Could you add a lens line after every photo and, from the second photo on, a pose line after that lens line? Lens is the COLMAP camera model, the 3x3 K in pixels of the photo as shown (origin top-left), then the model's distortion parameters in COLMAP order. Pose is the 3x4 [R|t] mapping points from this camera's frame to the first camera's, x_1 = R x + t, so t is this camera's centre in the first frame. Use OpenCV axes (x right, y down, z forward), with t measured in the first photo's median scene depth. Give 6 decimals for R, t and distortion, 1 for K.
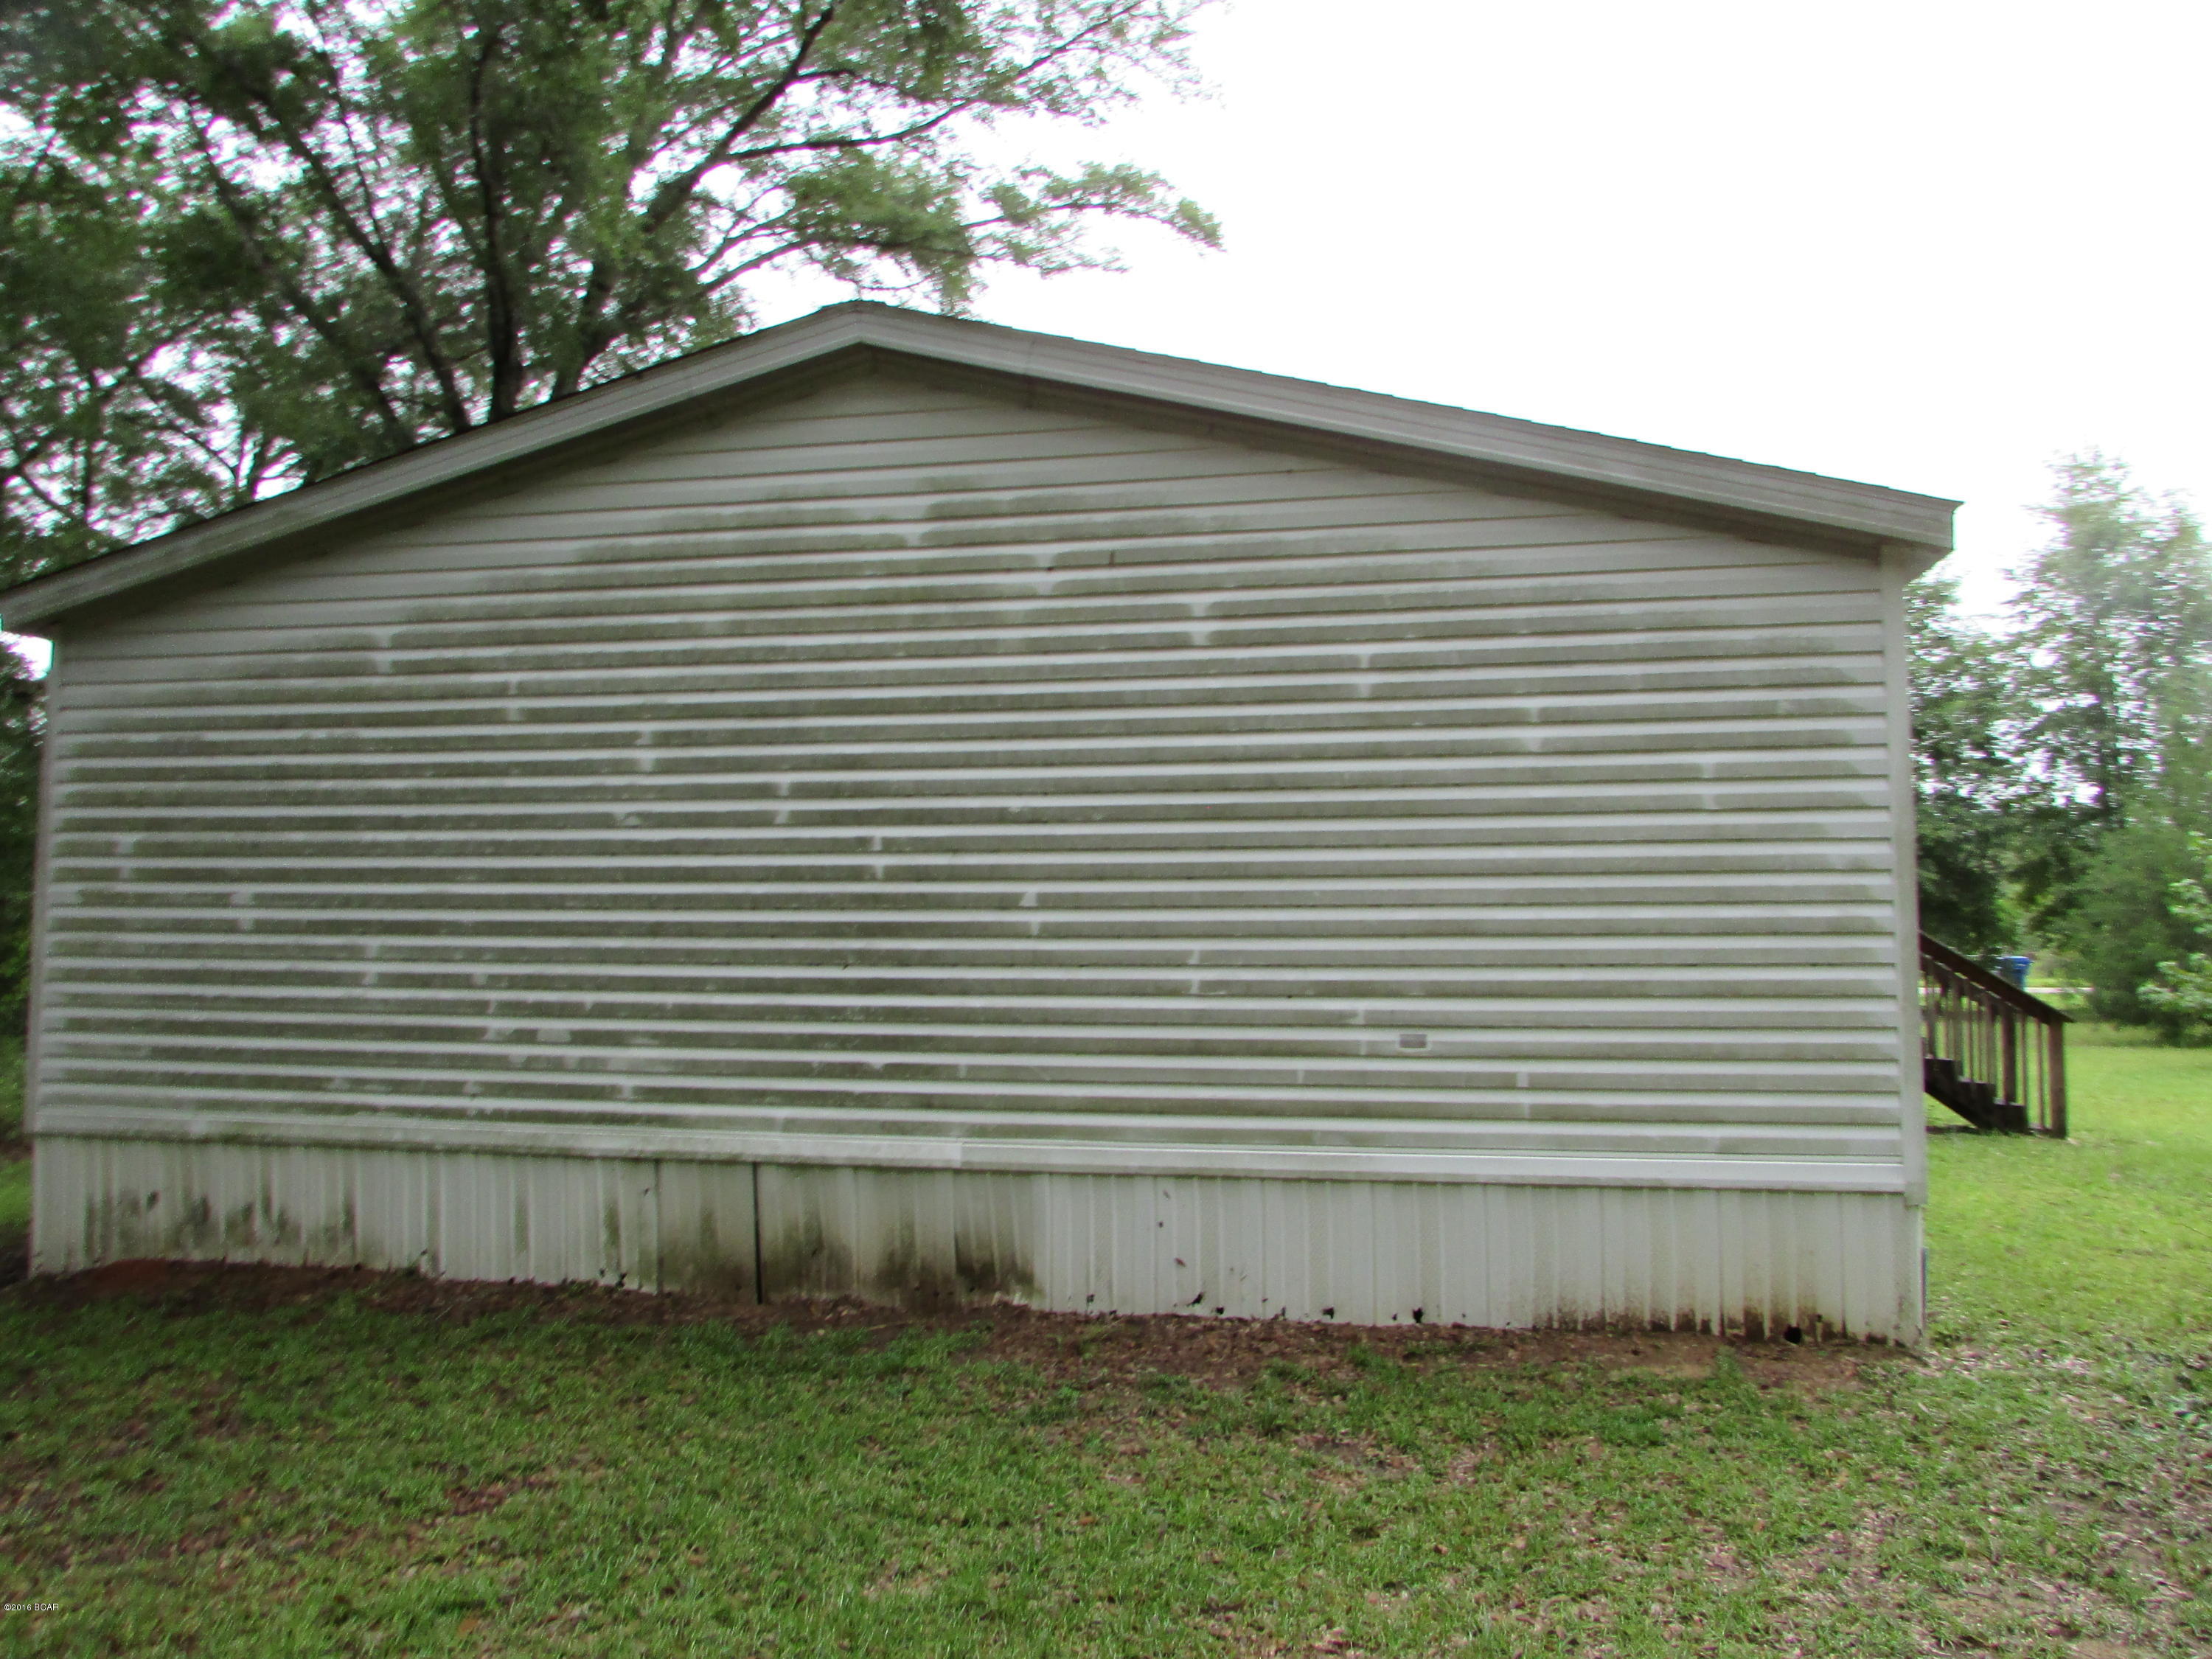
lens RADIAL K [[1546.0, 0, 1106.0], [0, 1546.0, 829.5], [0, 0, 1]] dist [-0.009861, -0.004161]
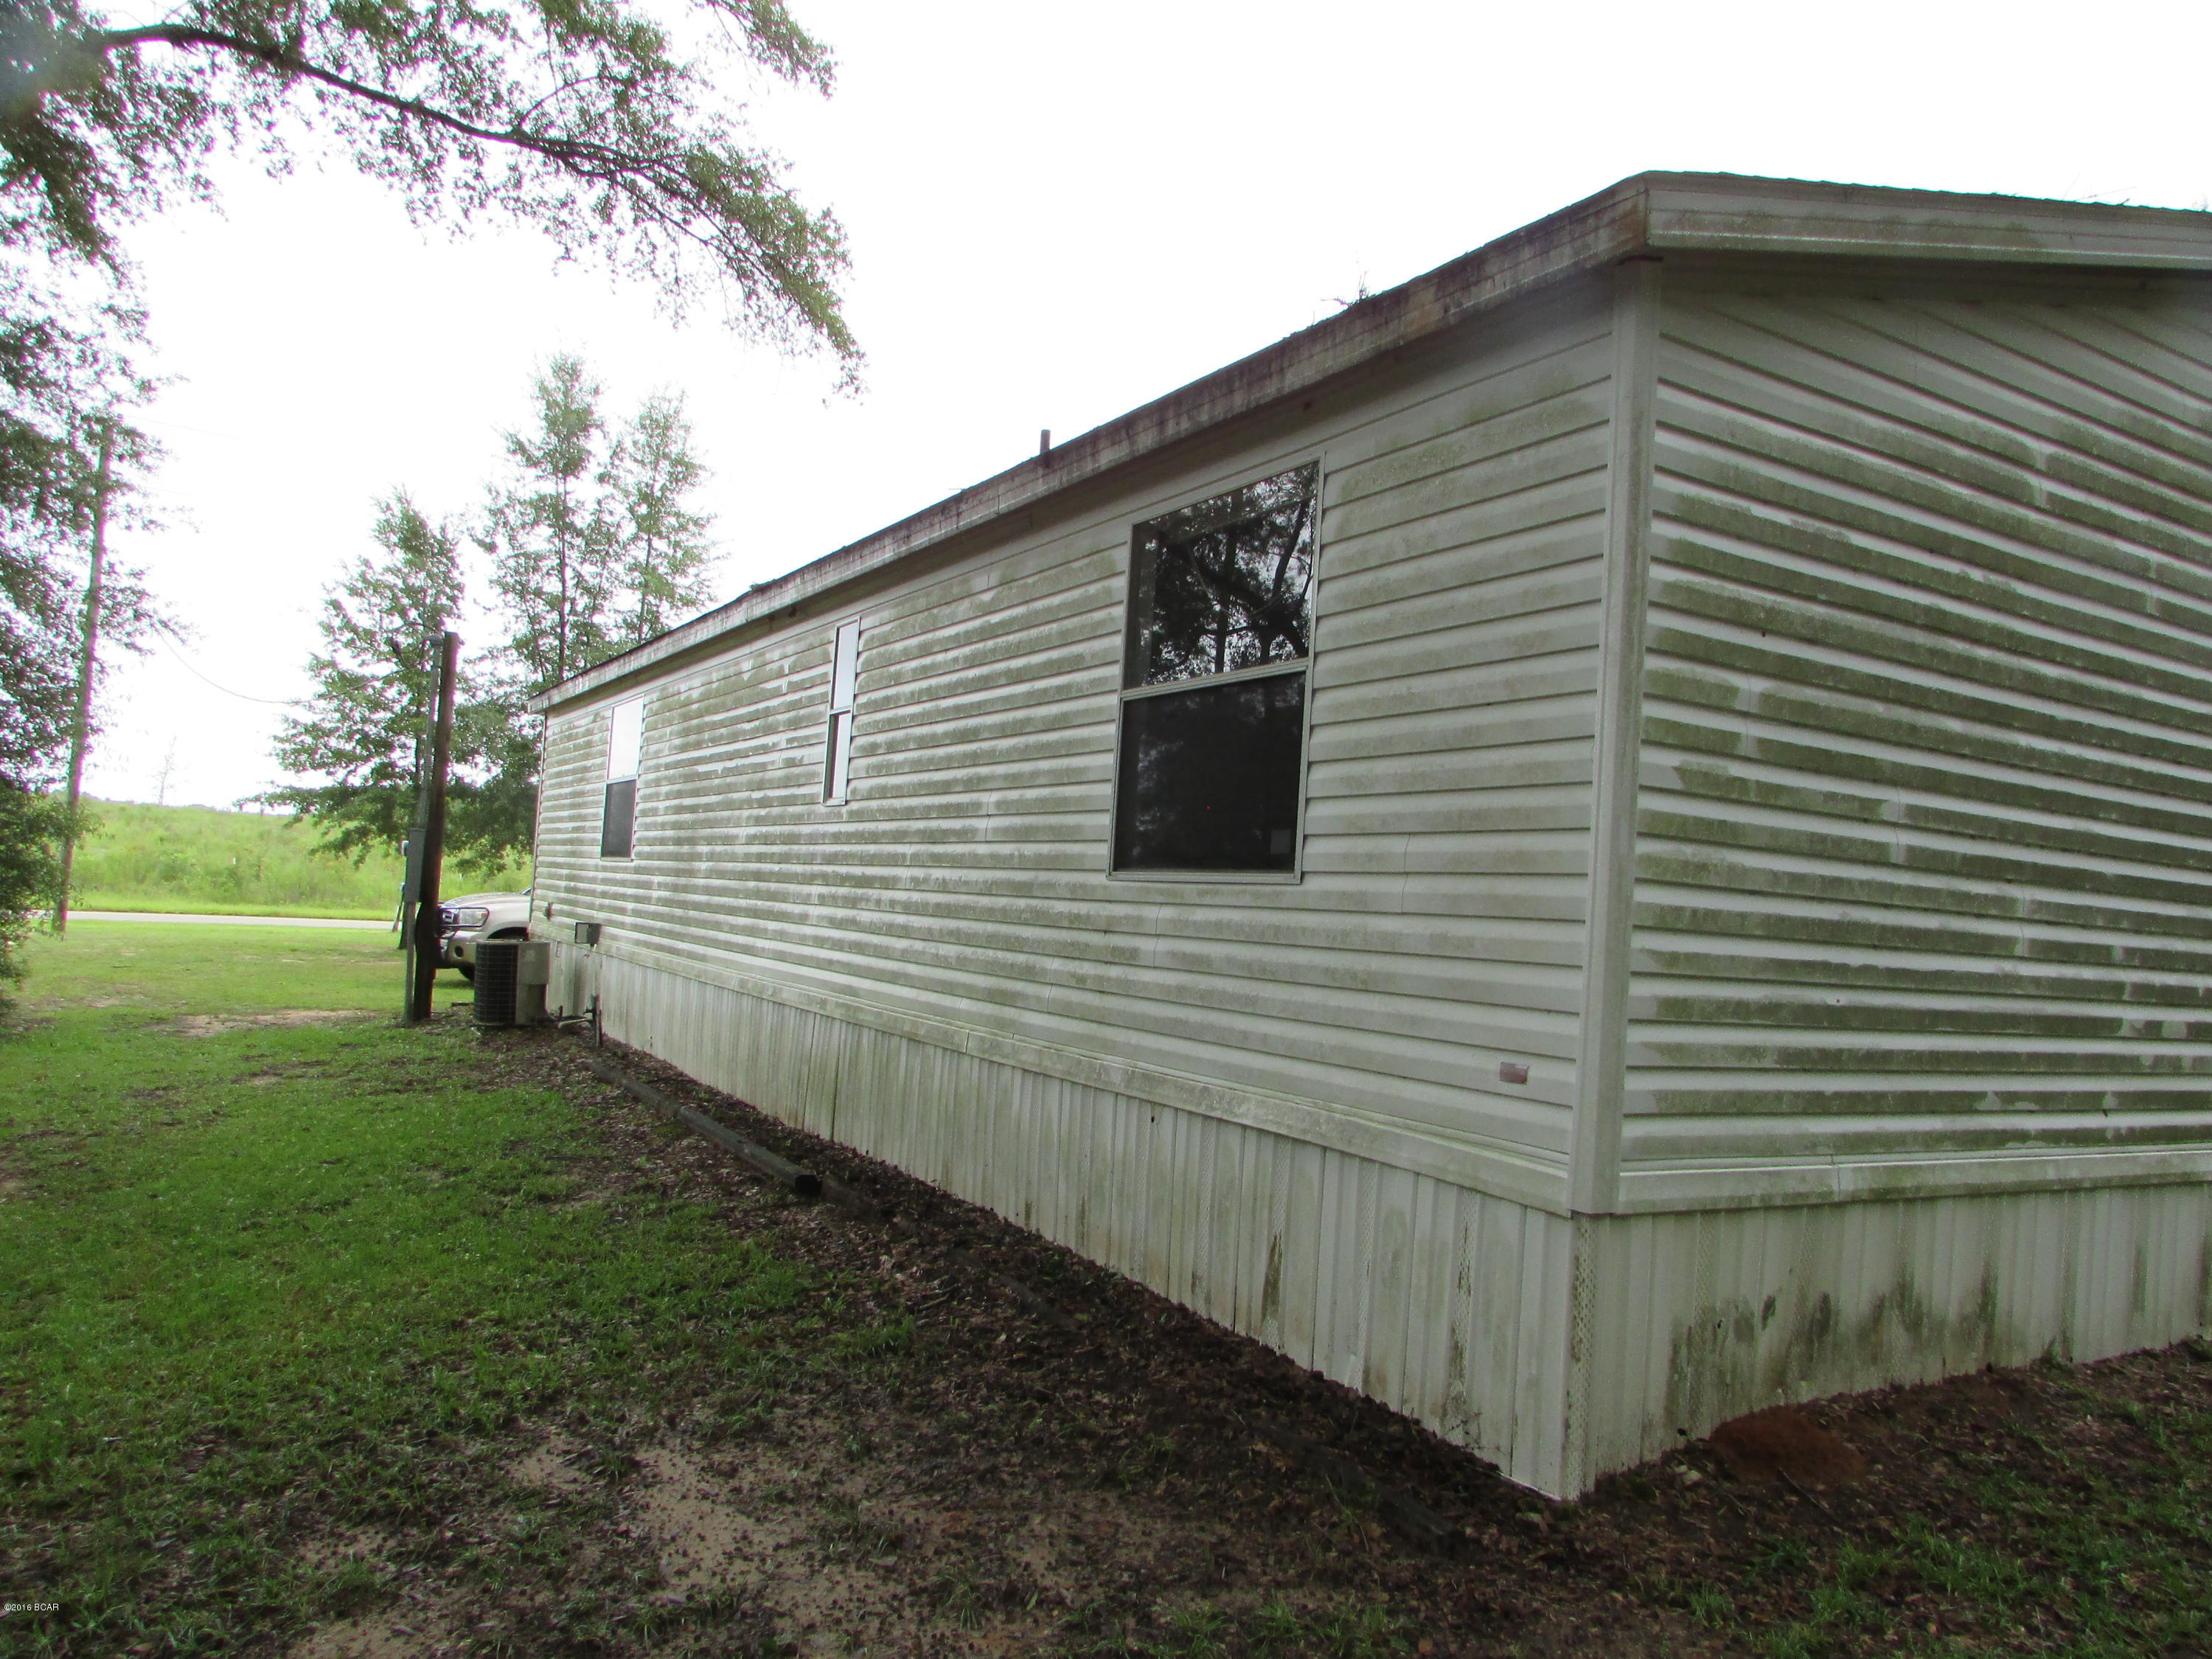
lens RADIAL K [[1546.0, 0, 1106.0], [0, 1546.0, 829.5], [0, 0, 1]] dist [-0.009861, -0.004161]
pose [[0.746966, 0.081118, 0.659895, -1.218435], [-0.101893, 0.994771, -0.006946, 0.089278], [-0.657008, -0.062050, 0.751325, 0.743371]]
